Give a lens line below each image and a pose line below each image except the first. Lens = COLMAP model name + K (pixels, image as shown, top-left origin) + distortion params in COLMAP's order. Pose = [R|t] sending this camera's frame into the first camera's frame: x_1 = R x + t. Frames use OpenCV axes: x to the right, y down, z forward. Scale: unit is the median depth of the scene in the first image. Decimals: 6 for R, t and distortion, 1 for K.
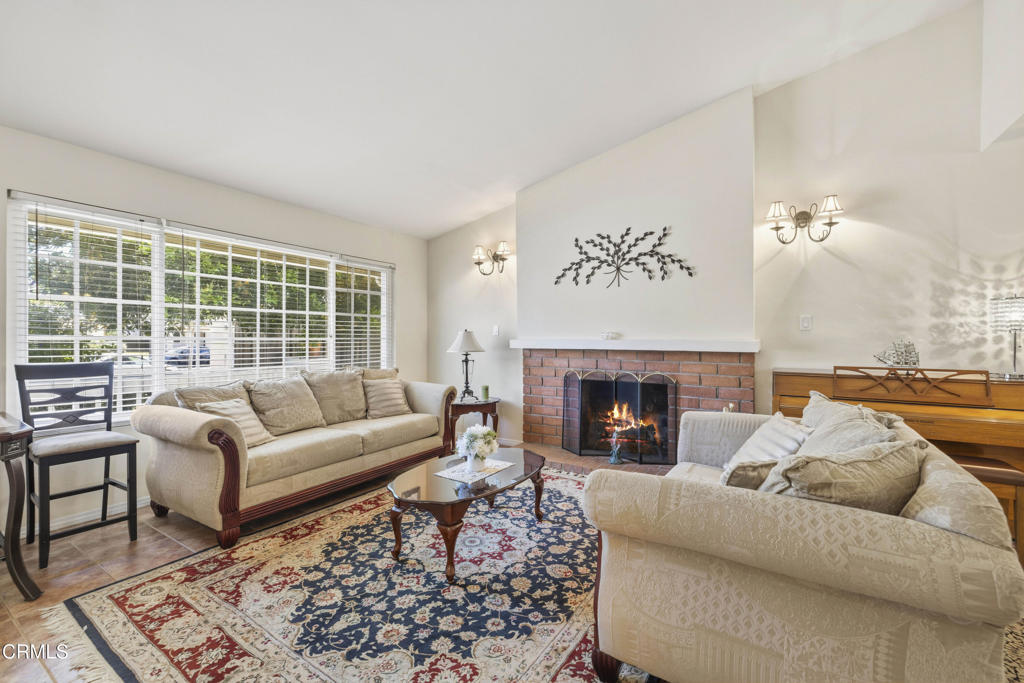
lens RADIAL K [[435.0, 0, 509.7], [0, 435.0, 339.2], [0, 0, 1]] dist [0.000569, -0.000716]
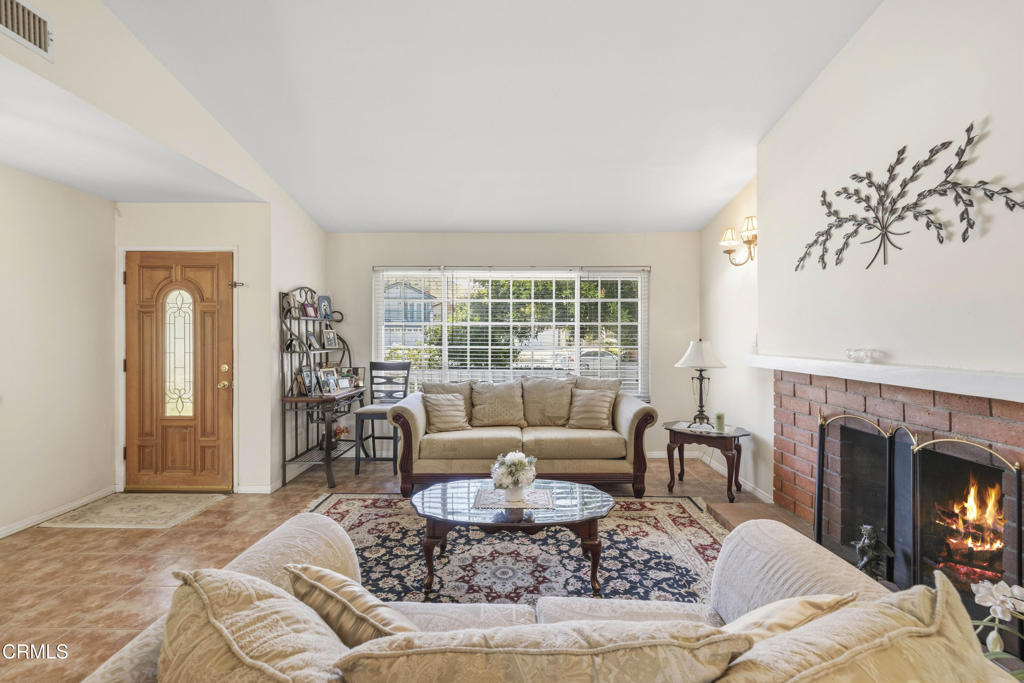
lens RADIAL K [[435.0, 0, 506.3], [0, 435.0, 339.0], [0, 0, 1]] dist [0.000569, -0.000716]
pose [[0.527025, 0.006814, -0.849823, 0.499890], [0.000491, 0.999965, 0.008322, -0.036824], [0.849850, -0.004803, 0.527003, 0.351886]]
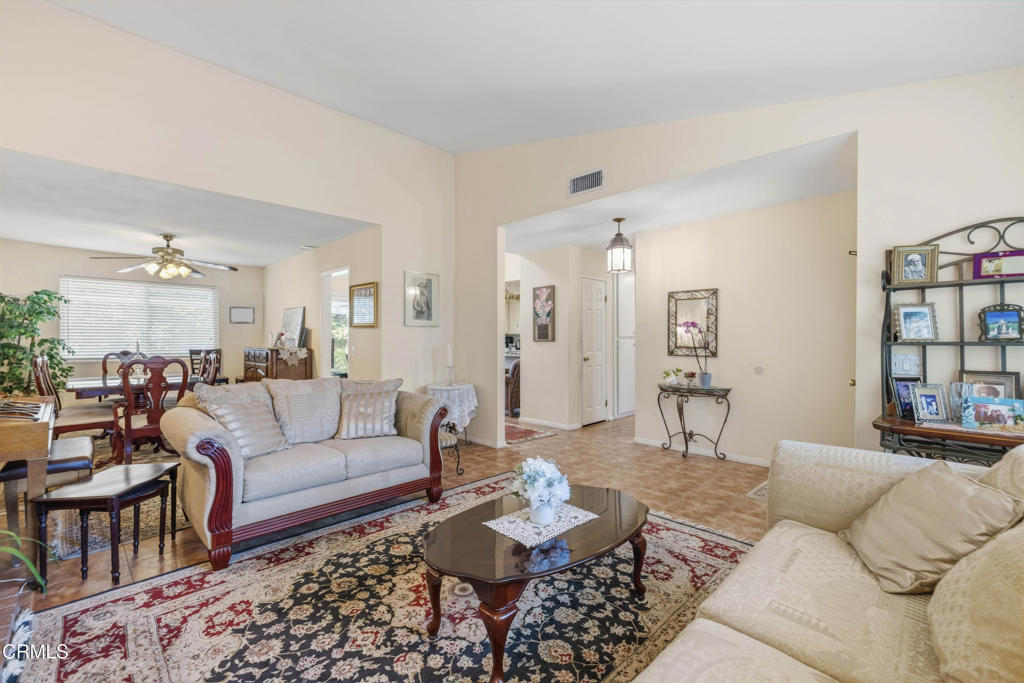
lens RADIAL K [[435.0, 0, 503.6], [0, 435.0, 334.0], [0, 0, 1]] dist [0.000569, -0.000716]
pose [[-0.974341, 0.002648, 0.225062, -0.237410], [-0.000301, 0.999915, -0.013067, 0.000629], [-0.225077, -0.012799, -0.974257, 1.235656]]
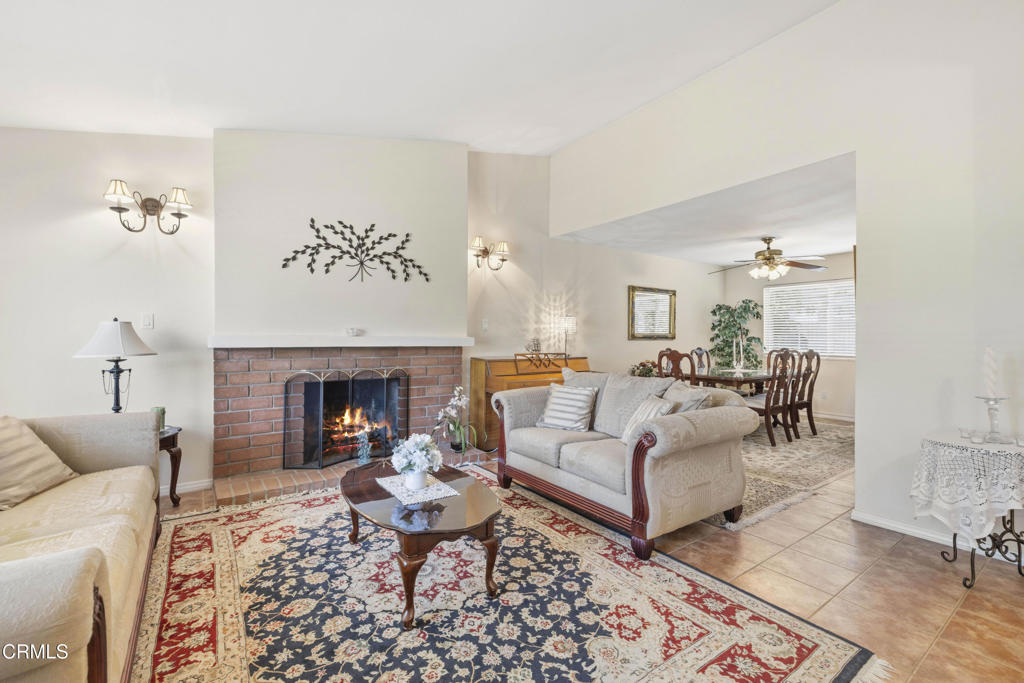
lens RADIAL K [[435.0, 0, 508.9], [0, 435.0, 338.6], [0, 0, 1]] dist [0.000569, -0.000716]
pose [[0.377962, -0.002332, 0.925818, -0.570441], [-0.004133, 0.999983, 0.004205, 0.000779], [-0.925812, -0.005416, 0.377946, 0.358618]]
